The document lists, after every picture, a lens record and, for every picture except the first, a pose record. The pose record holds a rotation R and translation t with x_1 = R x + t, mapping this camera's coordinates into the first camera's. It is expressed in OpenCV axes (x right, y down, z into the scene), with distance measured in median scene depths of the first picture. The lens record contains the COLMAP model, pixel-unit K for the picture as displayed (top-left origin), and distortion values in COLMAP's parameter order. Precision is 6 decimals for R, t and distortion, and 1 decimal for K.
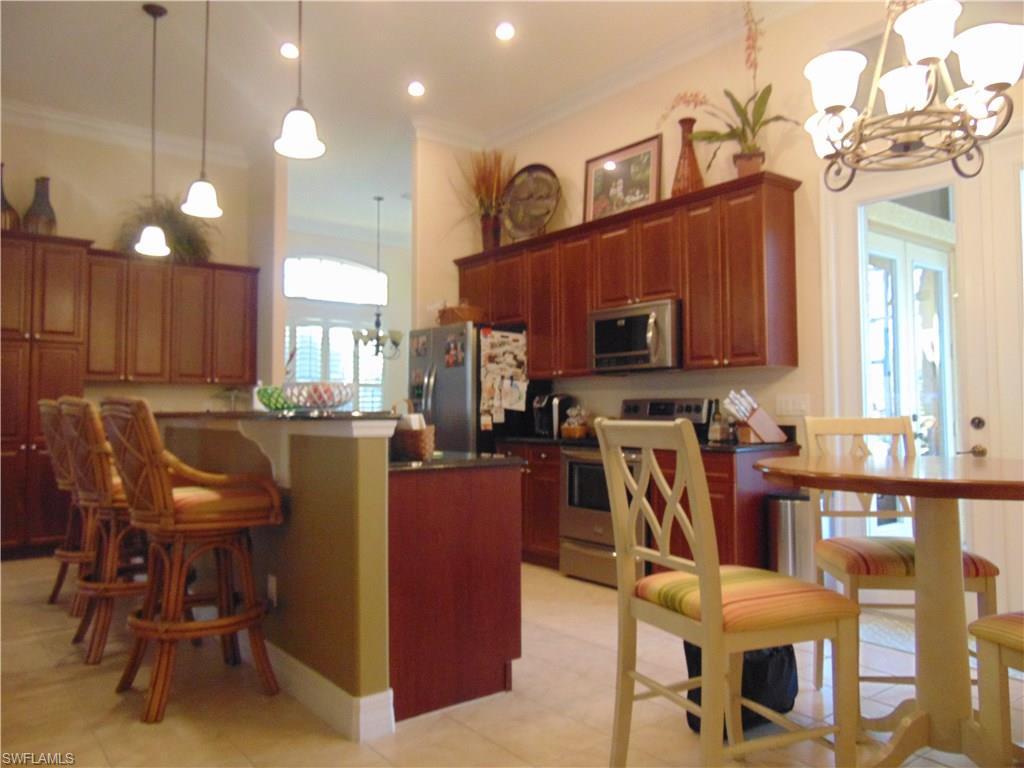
lens RADIAL K [[764.5, 0, 513.6], [0, 764.5, 379.8], [0, 0, 1]] dist [-0.032441, 0.005490]
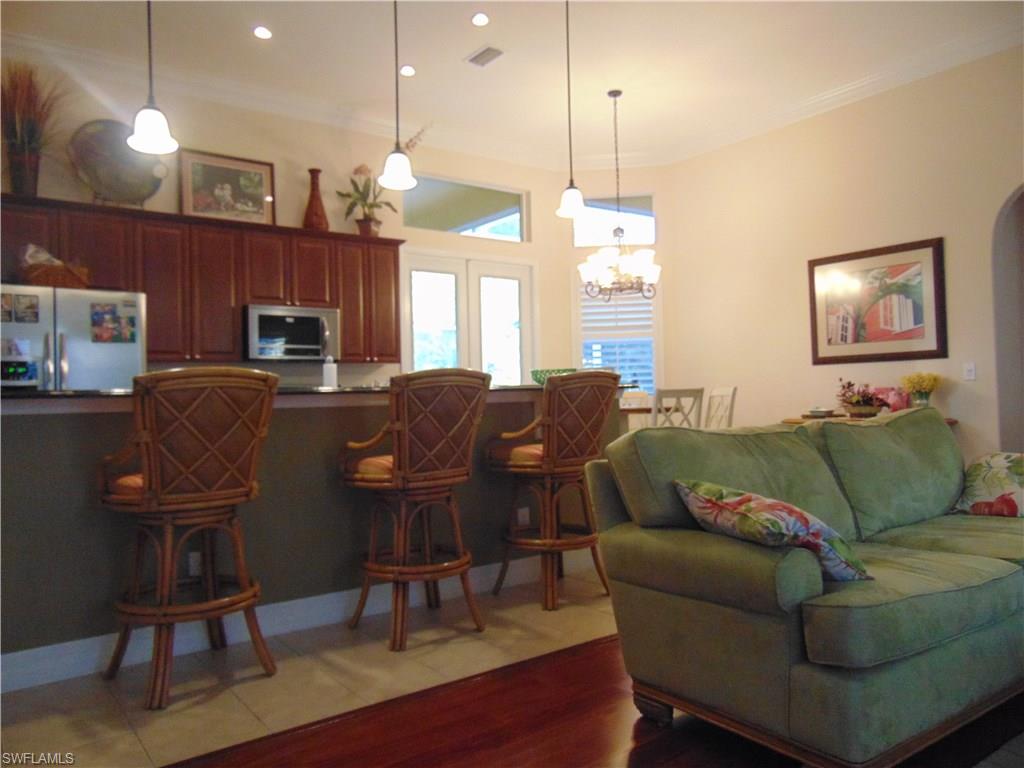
lens RADIAL K [[764.5, 0, 513.5], [0, 764.5, 385.4], [0, 0, 1]] dist [-0.032441, 0.005490]
pose [[0.027937, 0.010020, 0.999559, -0.995878], [-0.031482, 0.999463, -0.009139, 0.027344], [-0.999114, -0.031213, 0.028238, 0.571588]]
